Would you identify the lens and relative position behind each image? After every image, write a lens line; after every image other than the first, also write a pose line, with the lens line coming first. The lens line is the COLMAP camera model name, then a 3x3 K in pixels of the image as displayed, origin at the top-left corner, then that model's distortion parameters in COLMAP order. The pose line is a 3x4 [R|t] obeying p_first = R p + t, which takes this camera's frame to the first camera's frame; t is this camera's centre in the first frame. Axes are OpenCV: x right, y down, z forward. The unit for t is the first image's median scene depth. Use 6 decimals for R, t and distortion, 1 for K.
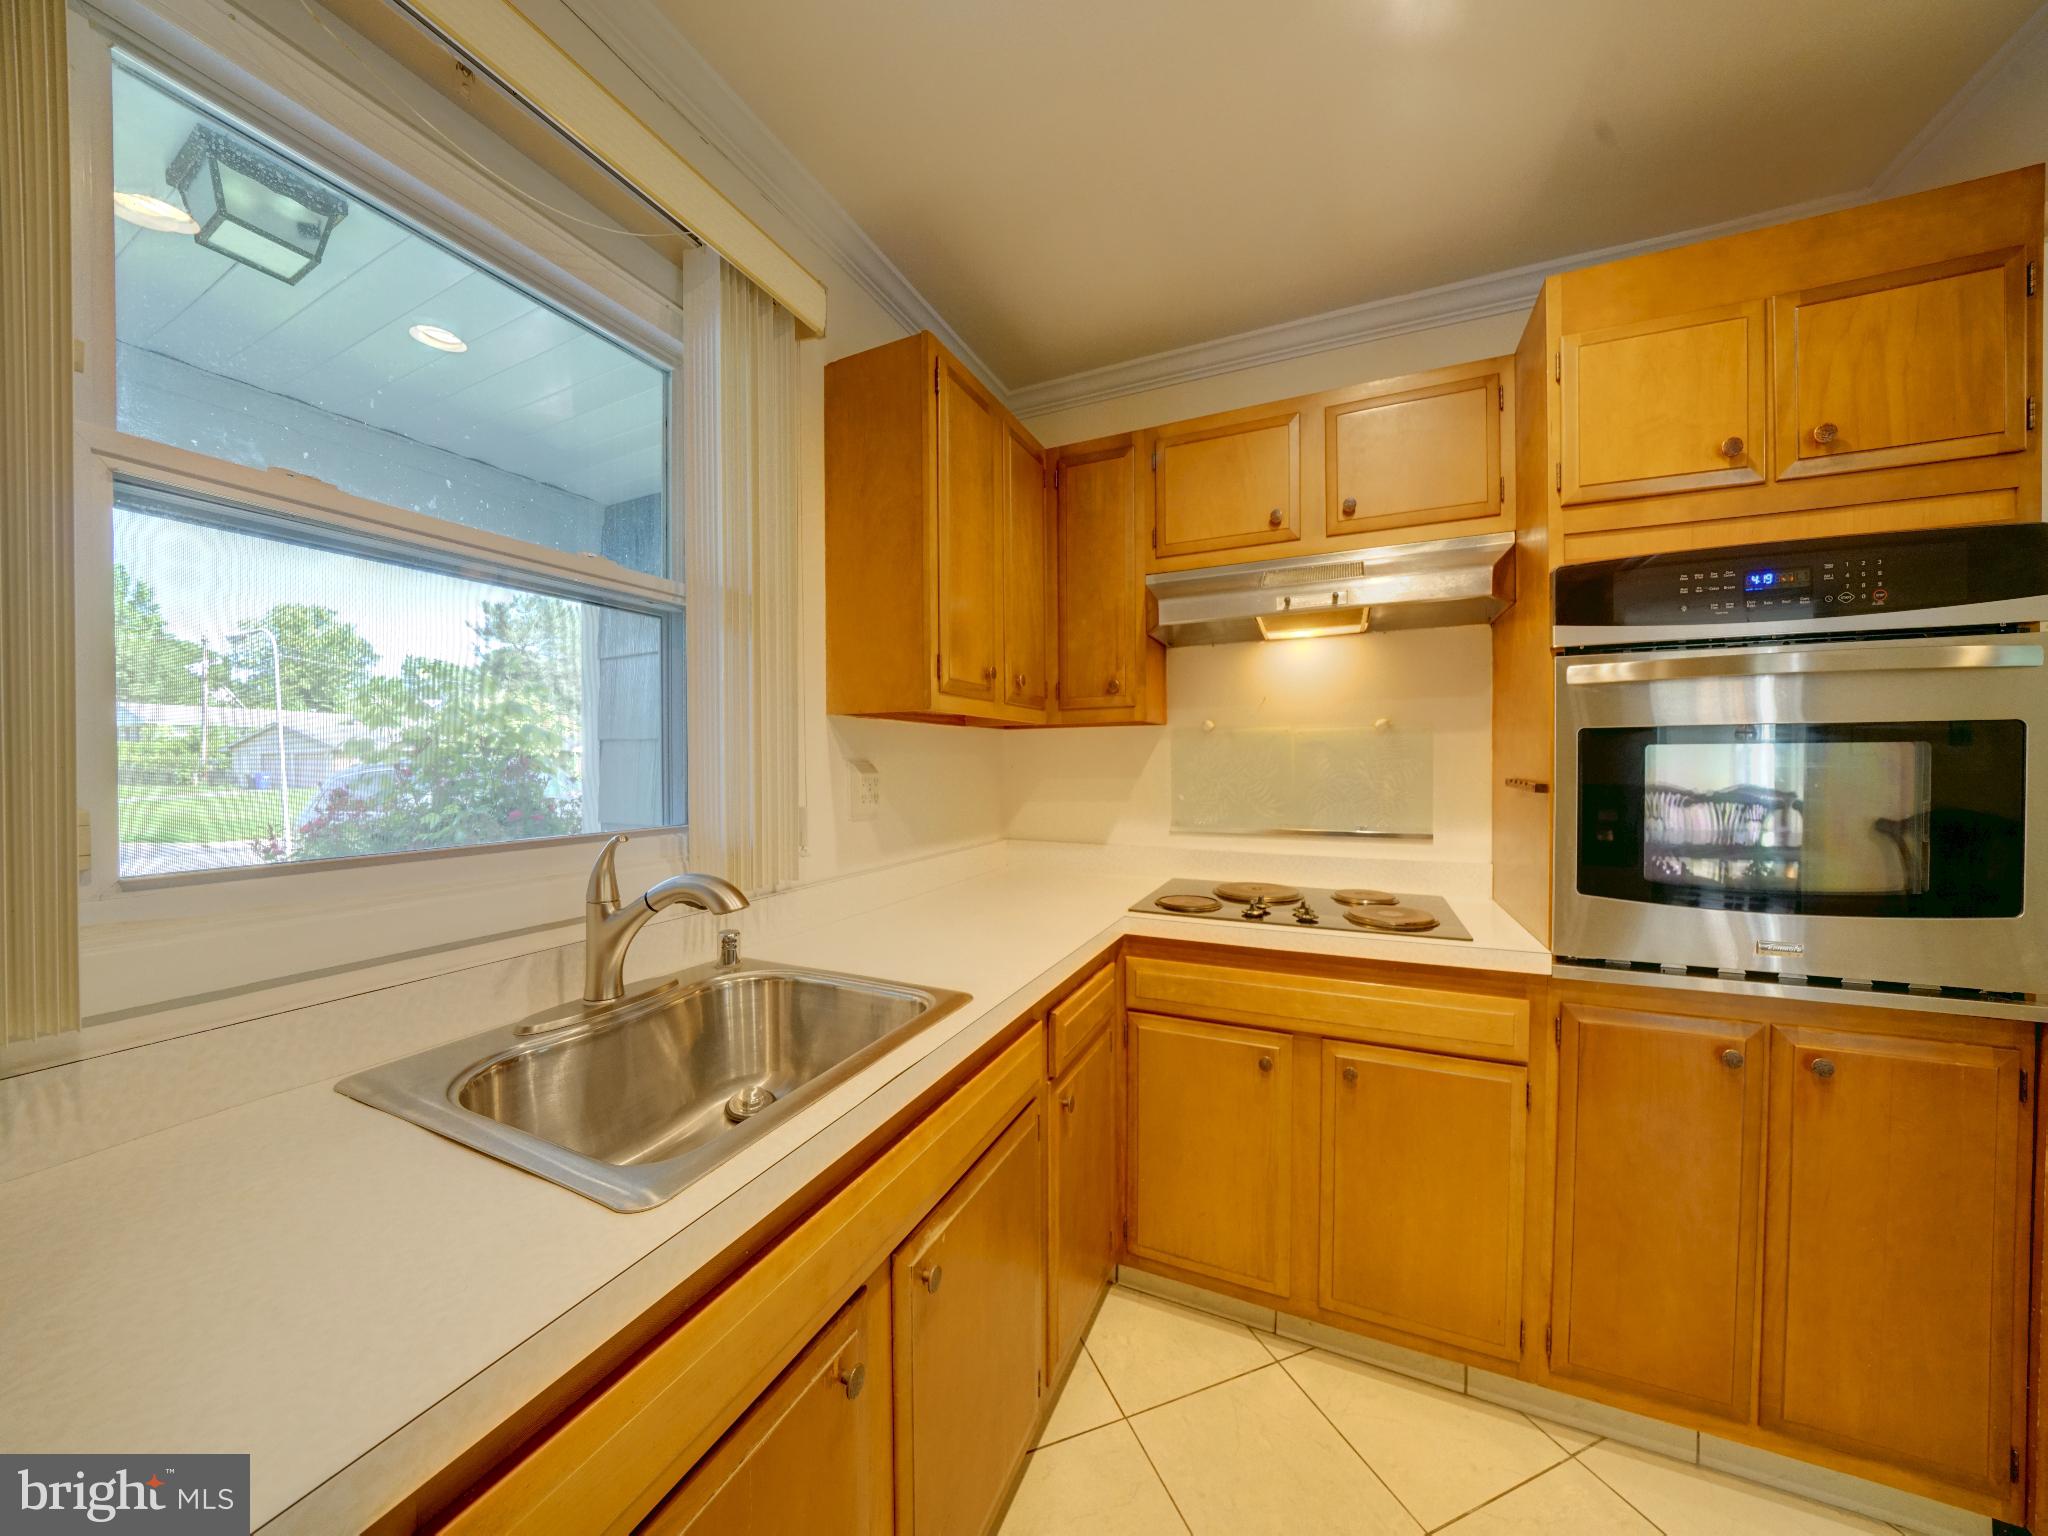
lens RADIAL K [[713.8, 0, 1012.4], [0, 713.8, 773.3], [0, 0, 1]] dist [-0.020412, 0.001398]
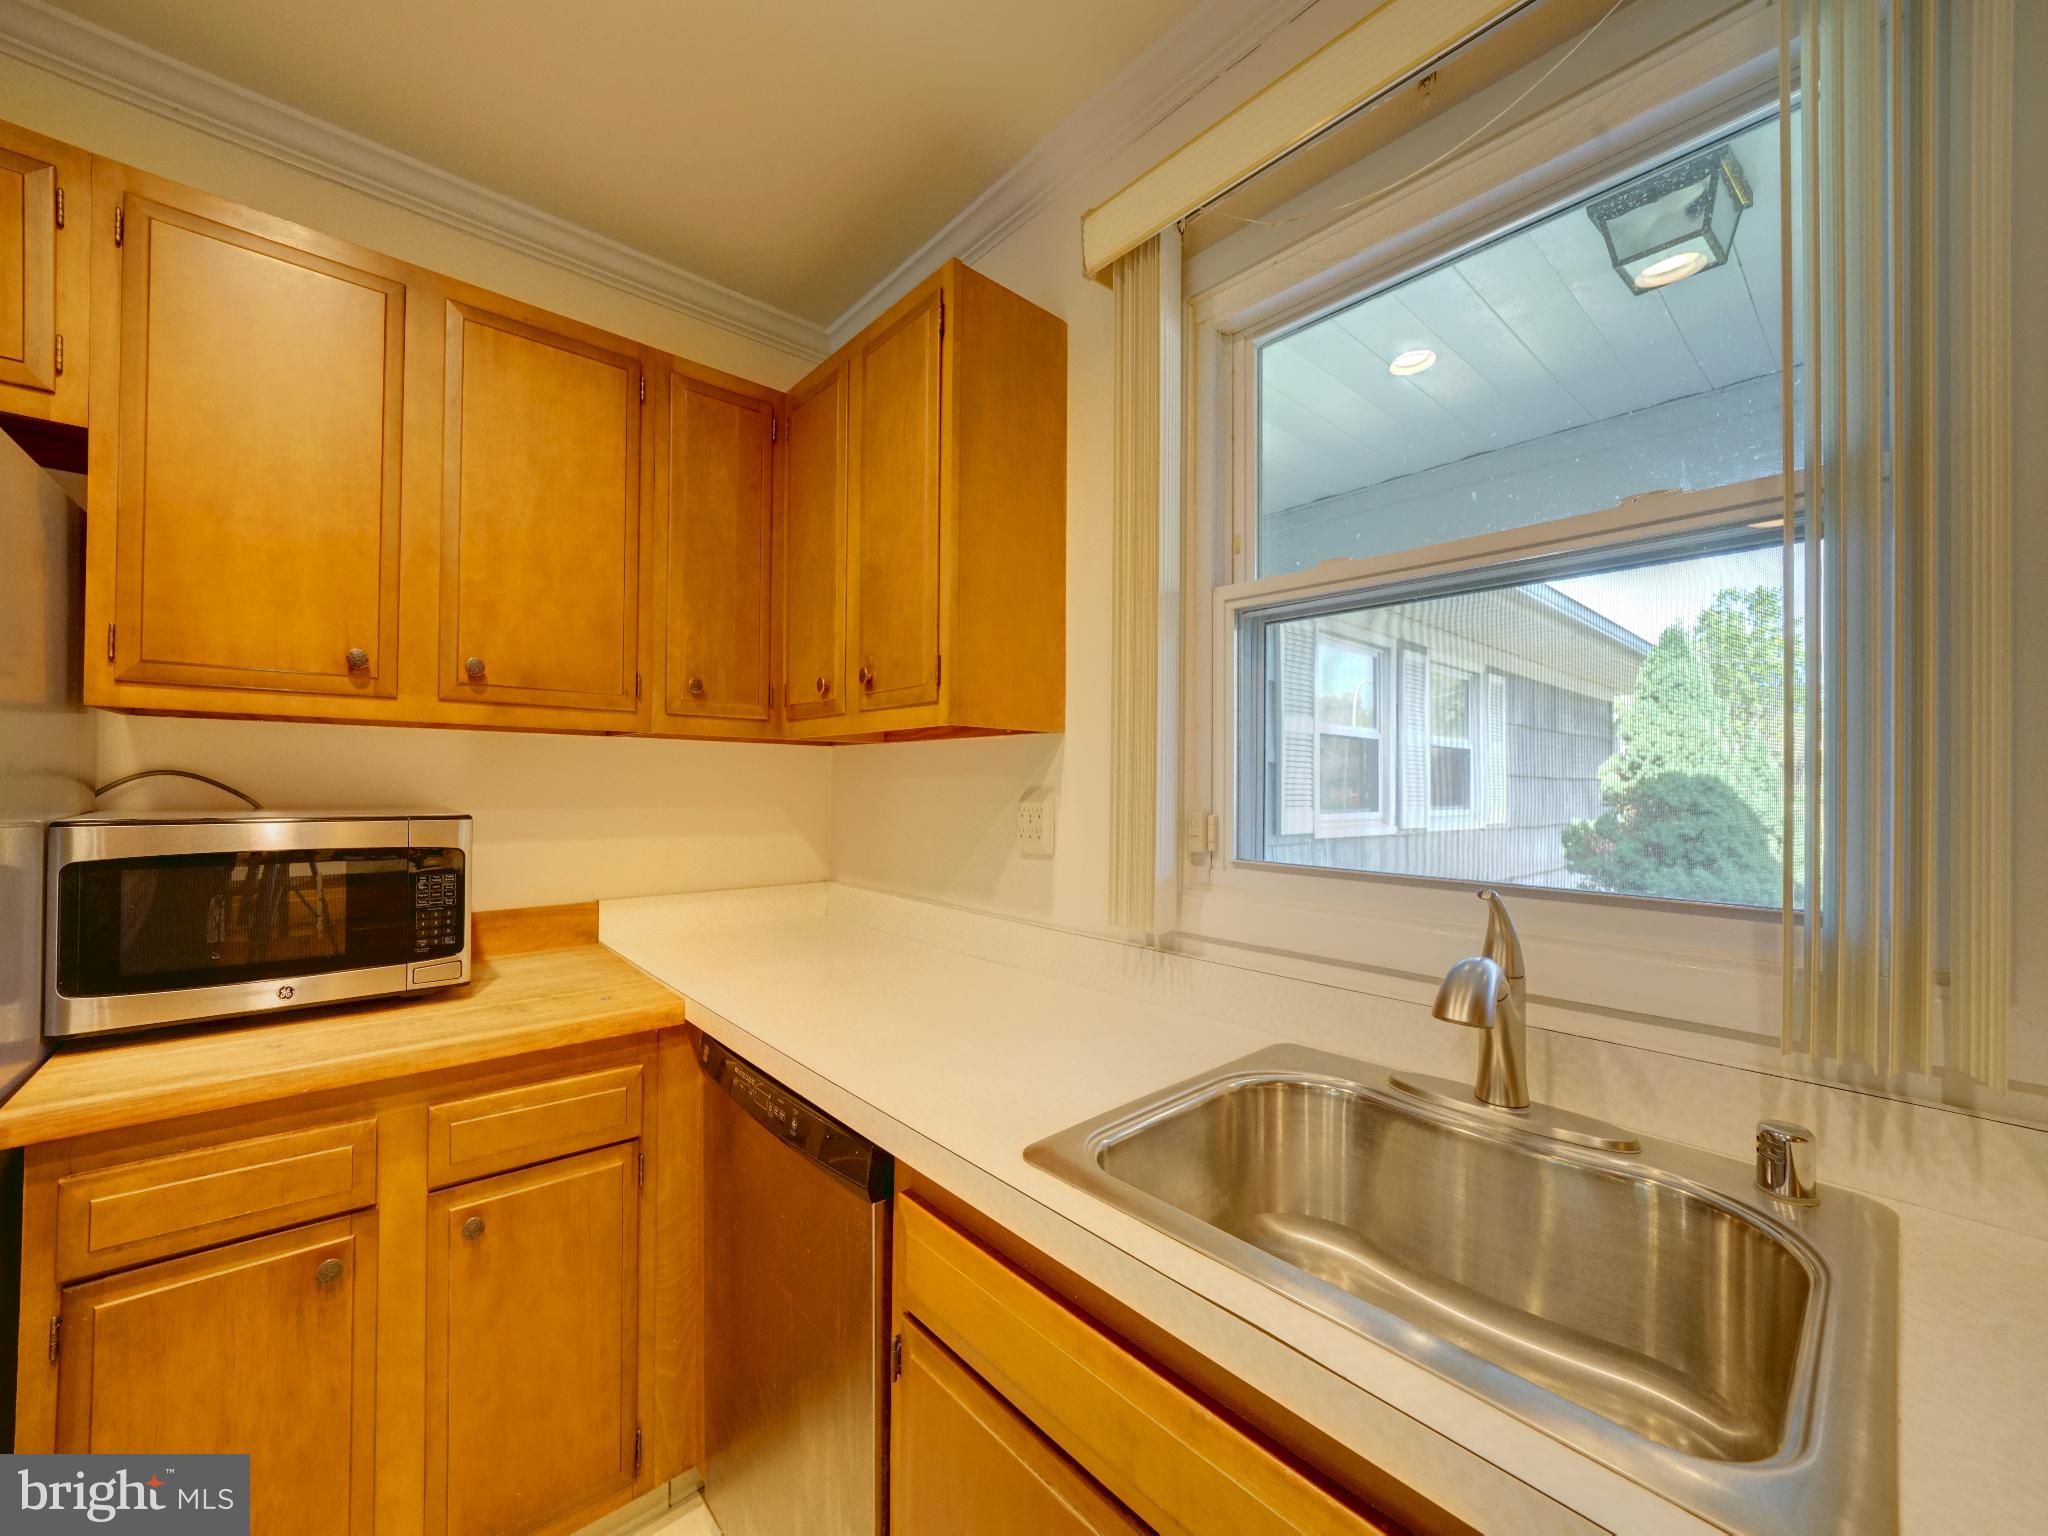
lens RADIAL K [[783.3, 0, 1020.9], [0, 783.3, 781.3], [0, 0, 1]] dist [-0.009093, 0.001911]
pose [[-0.407568, -0.004166, -0.913165, 0.277662], [-0.021616, 0.999753, 0.005087, -0.013558], [0.912919, 0.021813, -0.407558, 0.596563]]
